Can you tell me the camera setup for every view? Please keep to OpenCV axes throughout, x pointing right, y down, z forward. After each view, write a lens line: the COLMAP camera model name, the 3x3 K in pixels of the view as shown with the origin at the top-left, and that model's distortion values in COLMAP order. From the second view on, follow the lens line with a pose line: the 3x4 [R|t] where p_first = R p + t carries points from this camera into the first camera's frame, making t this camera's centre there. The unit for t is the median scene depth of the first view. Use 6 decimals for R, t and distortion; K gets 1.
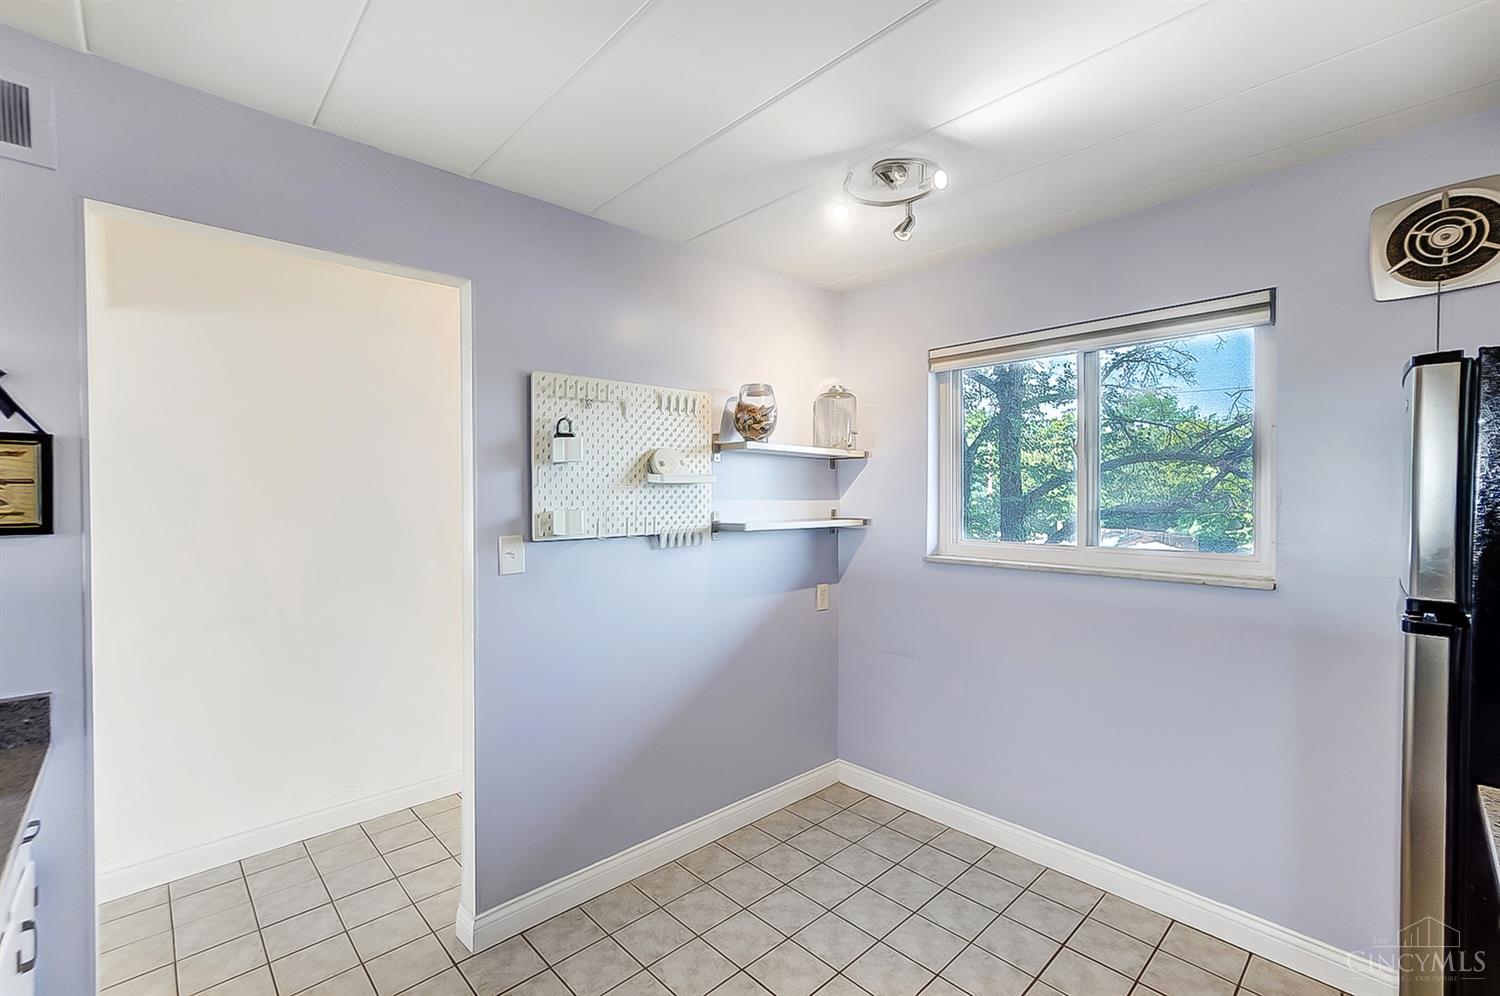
lens RADIAL K [[644.2, 0, 737.7], [0, 644.2, 496.4], [0, 0, 1]] dist [0.001191, 0.000537]
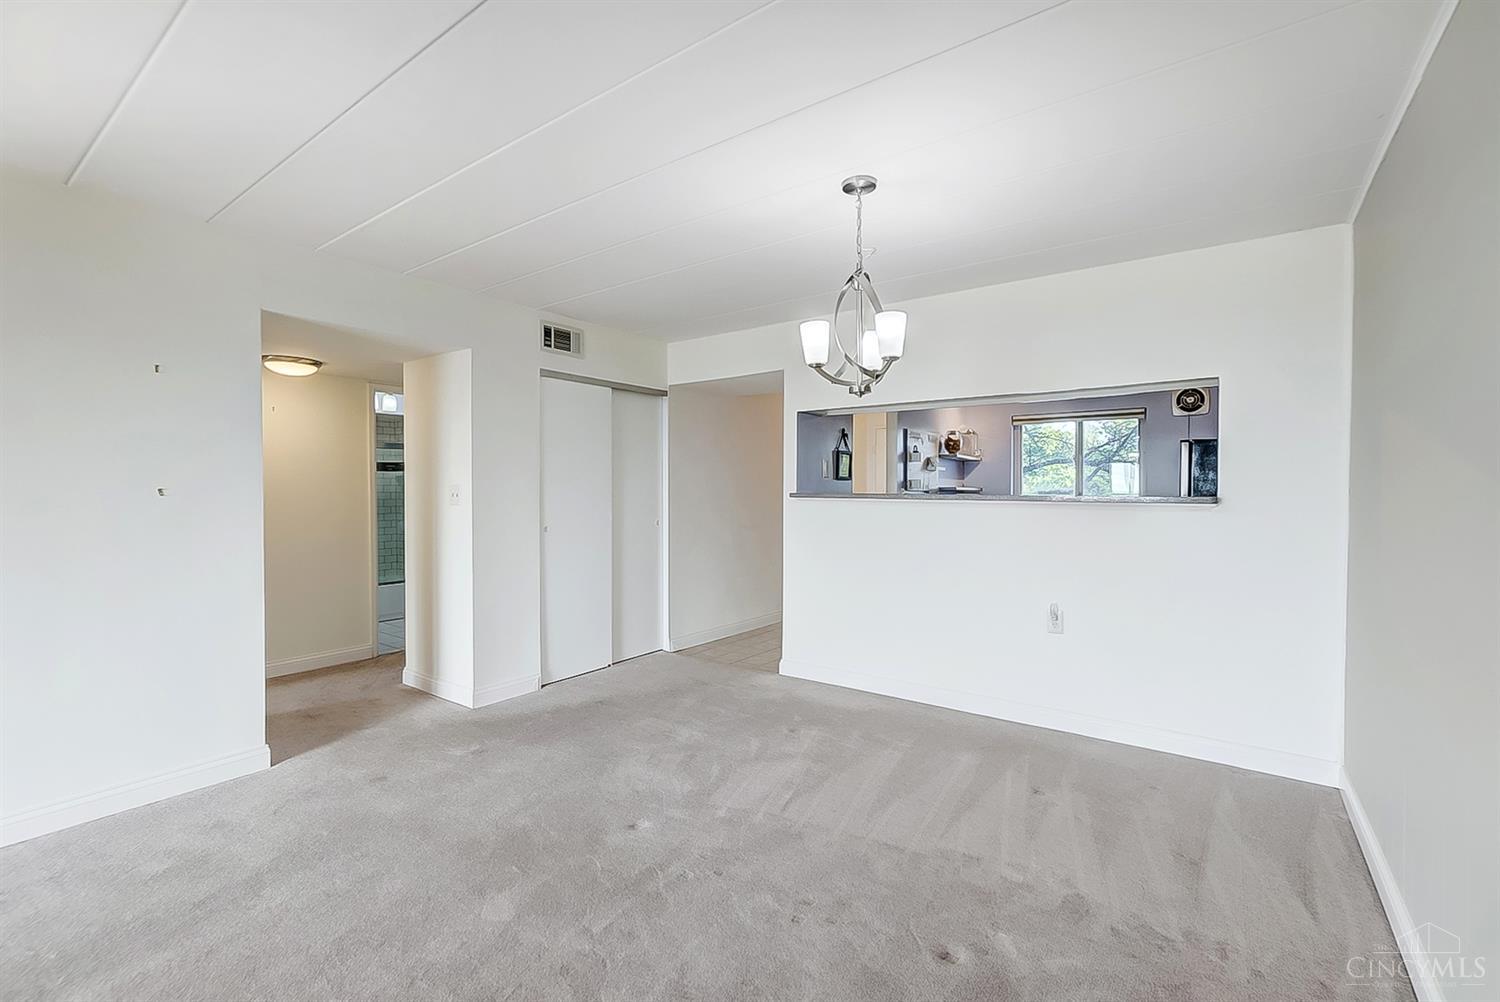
lens RADIAL K [[647.8, 0, 746.3], [0, 647.8, 489.0], [0, 0, 1]] dist [-0.002052, 0.000238]
pose [[0.983275, 0.005569, 0.182044, -1.480655], [-0.003258, 0.999910, -0.012995, 0.098715], [-0.182100, 0.012185, 0.983205, -1.560372]]
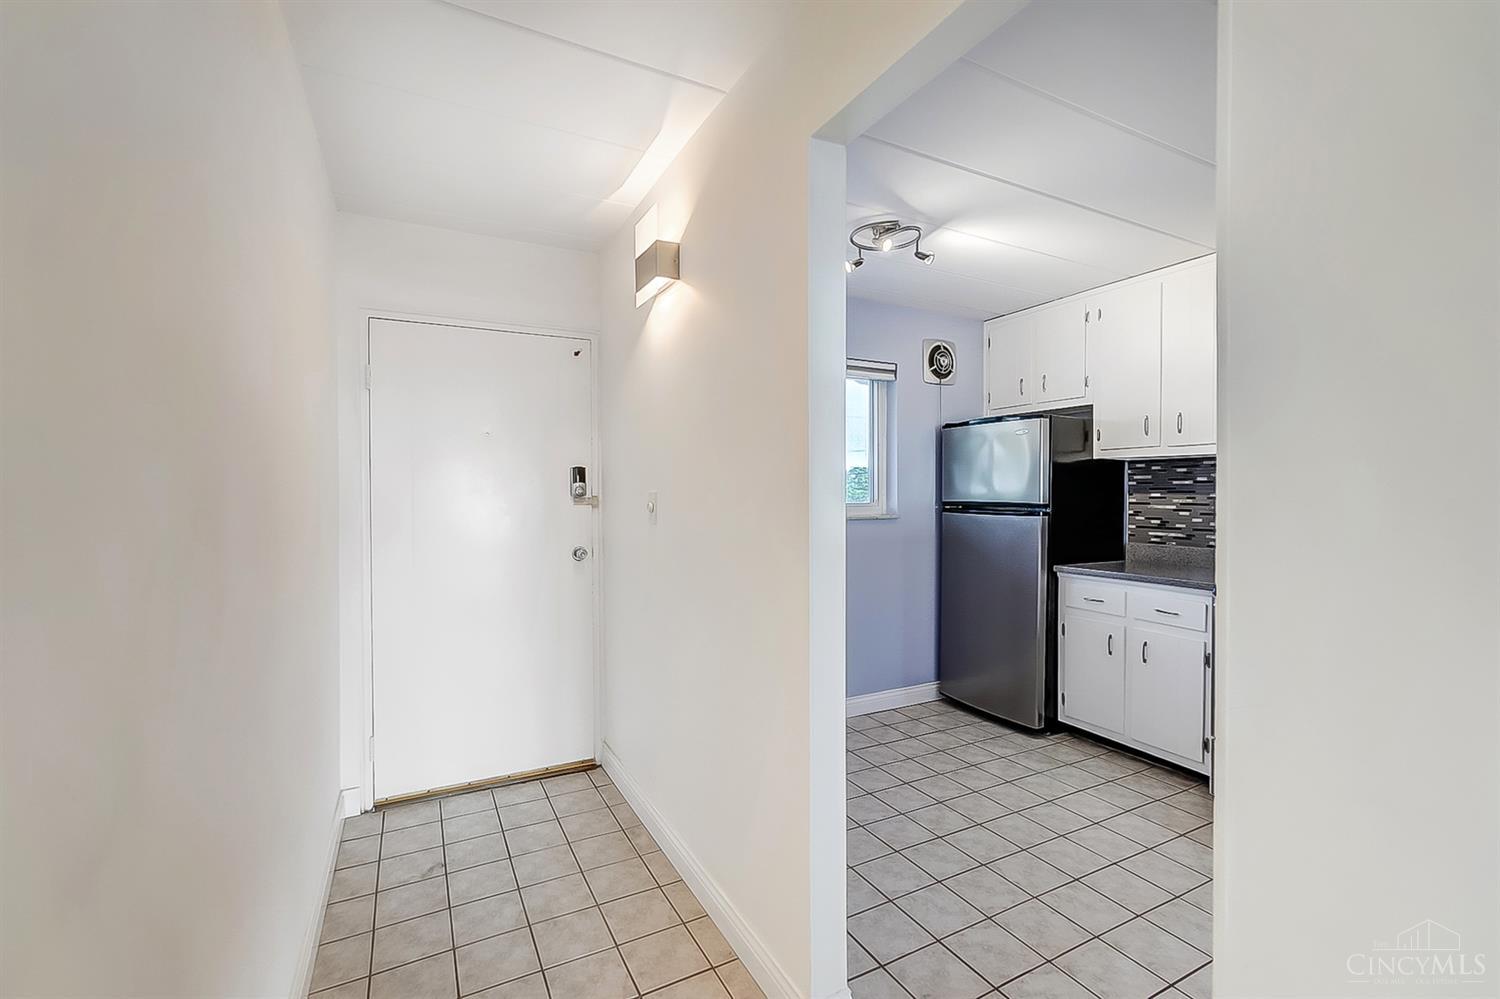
lens RADIAL K [[650.8, 0, 750.7], [0, 650.8, 491.1], [0, 0, 1]] dist [0.000123, 0.000166]
pose [[0.260041, 0.008118, 0.965563, -1.134232], [0.008931, 0.999902, -0.010812, 0.077070], [-0.965556, 0.011435, 0.259943, 0.868756]]
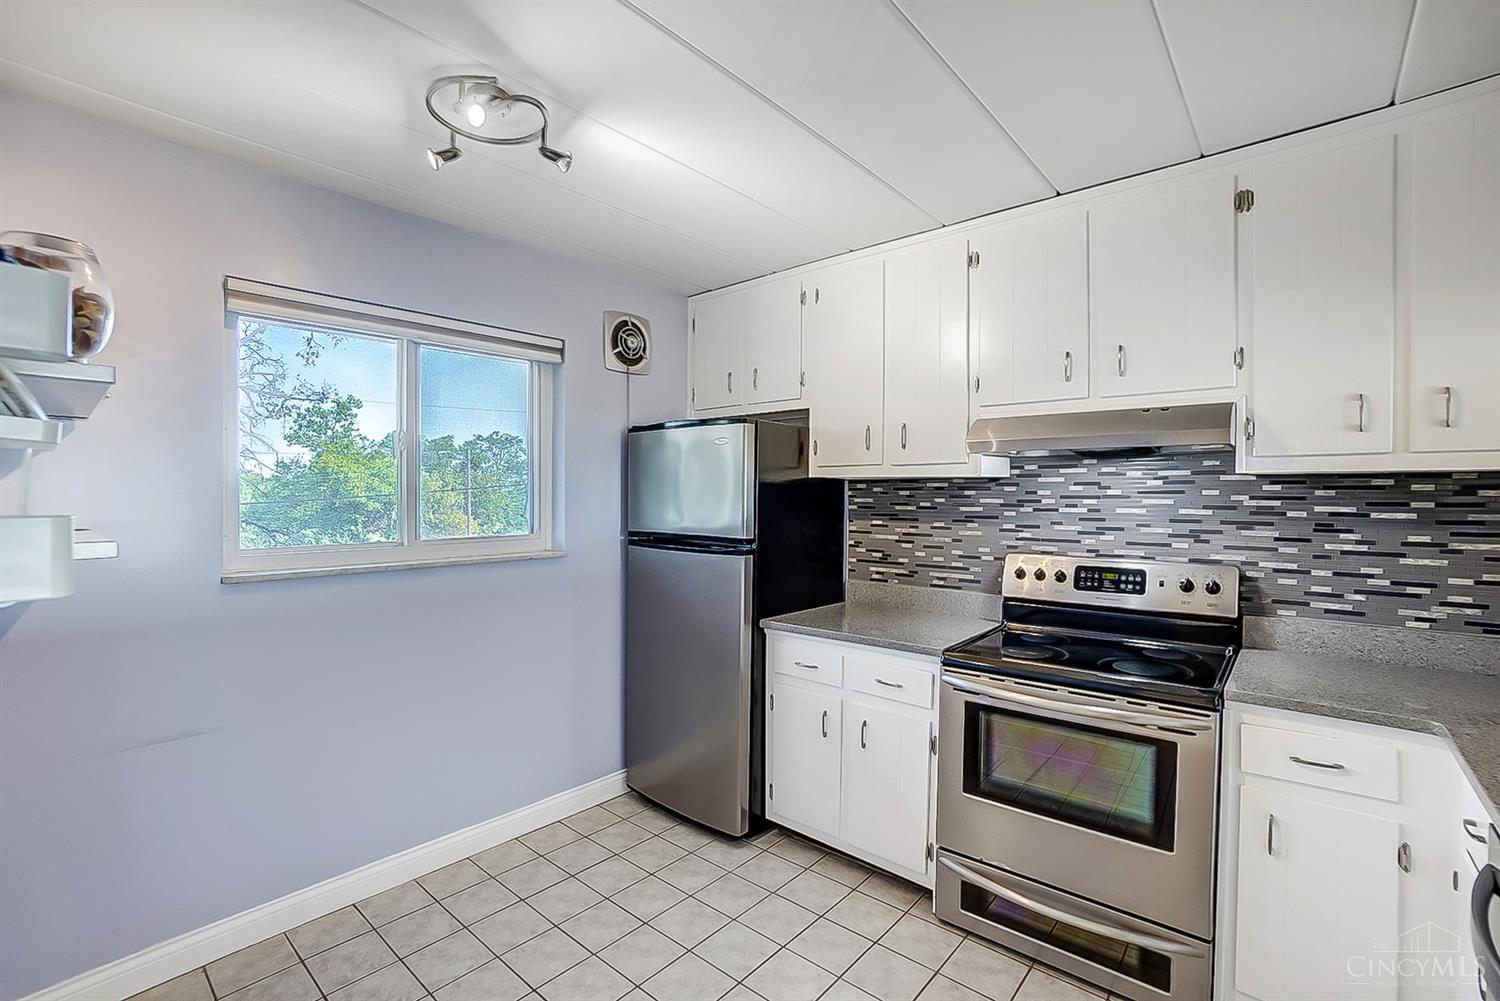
lens RADIAL K [[666.5, 0, 750.0], [0, 666.5, 500.5], [0, 0, 1]] dist [-0.062699, 0.022208]
pose [[-0.106067, -0.003696, 0.994352, -0.608620], [0.010745, 0.999930, 0.004863, 0.021543], [-0.994301, 0.011200, -0.106020, 0.712261]]
